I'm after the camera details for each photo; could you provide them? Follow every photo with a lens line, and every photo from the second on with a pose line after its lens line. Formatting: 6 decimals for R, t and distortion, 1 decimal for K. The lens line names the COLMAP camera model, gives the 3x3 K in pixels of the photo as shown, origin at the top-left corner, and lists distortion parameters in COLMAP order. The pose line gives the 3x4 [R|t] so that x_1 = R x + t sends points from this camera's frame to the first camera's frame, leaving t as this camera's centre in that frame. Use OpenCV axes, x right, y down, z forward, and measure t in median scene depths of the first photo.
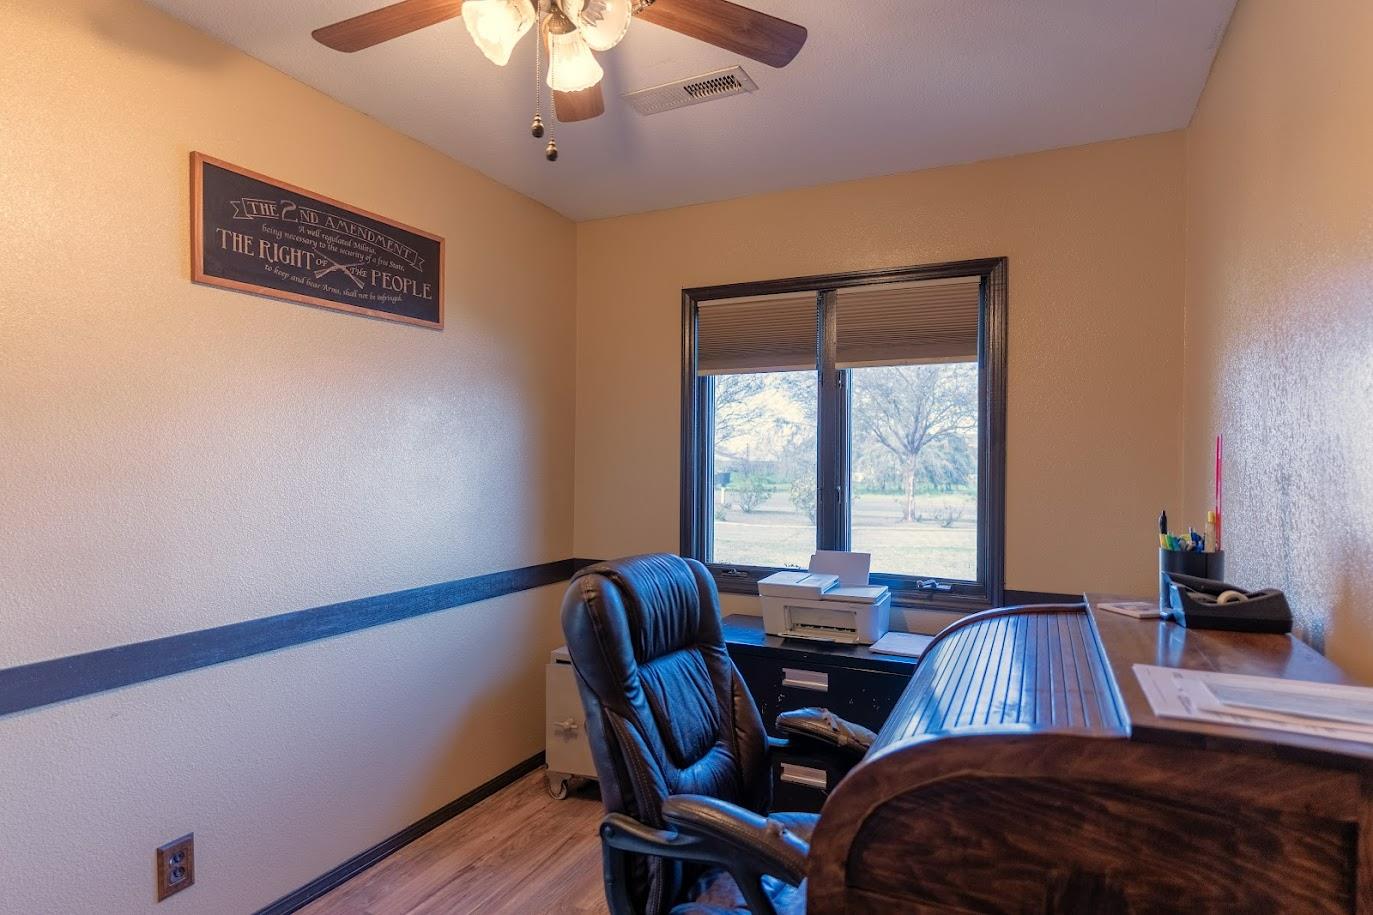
lens RADIAL K [[766.3, 0, 680.2], [0, 766.3, 461.1], [0, 0, 1]] dist [-0.000145, 0.001722]
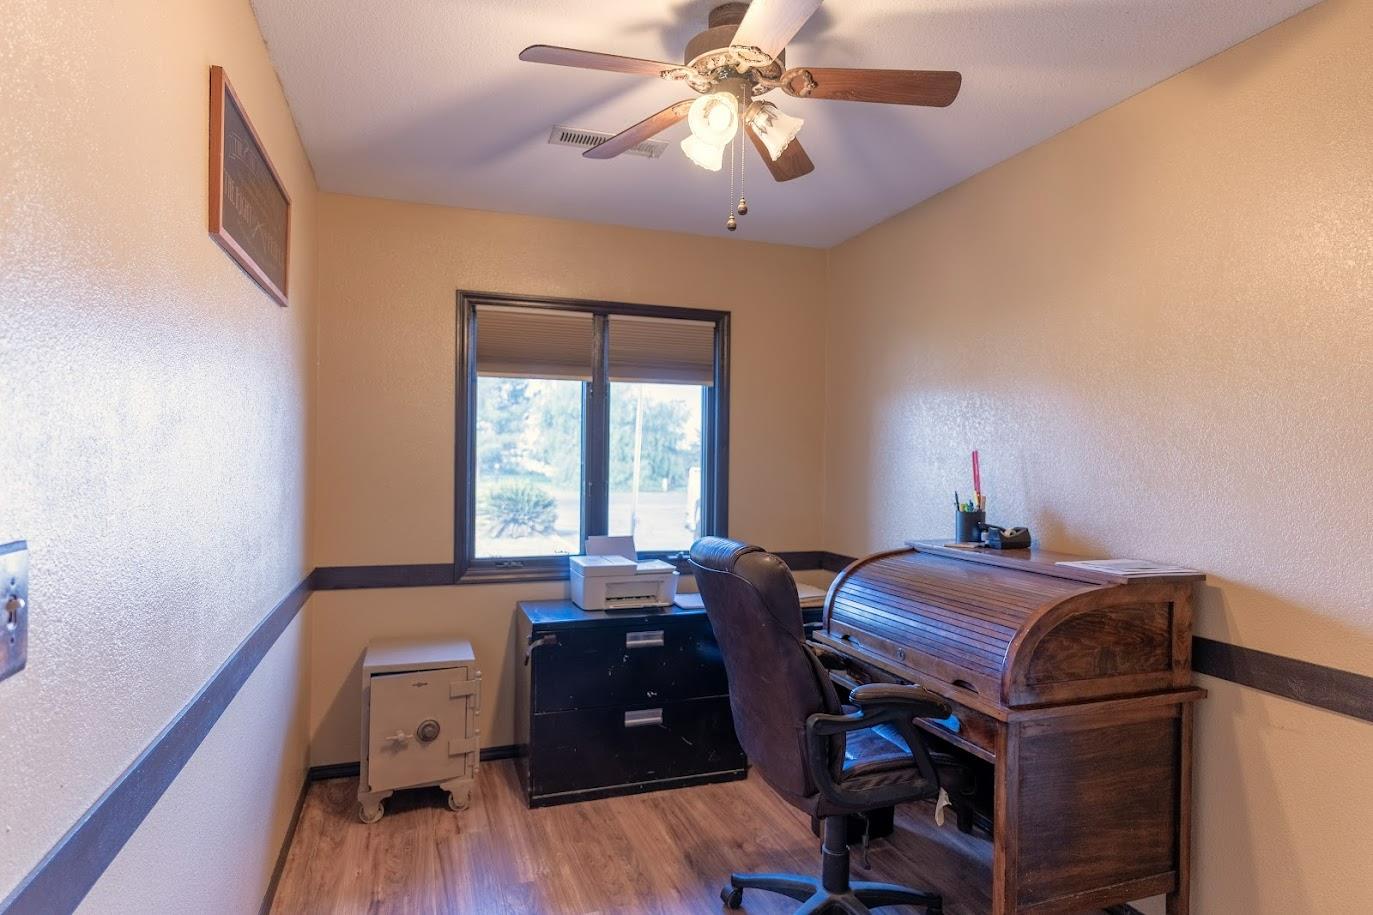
lens RADIAL K [[766.3, 0, 693.7], [0, 766.3, 458.3], [0, 0, 1]] dist [-0.000145, 0.001722]
pose [[0.706780, -0.000770, 0.707433, -0.577538], [-0.006049, 0.999956, 0.007133, -0.012361], [-0.707407, -0.009321, 0.706745, 0.071802]]
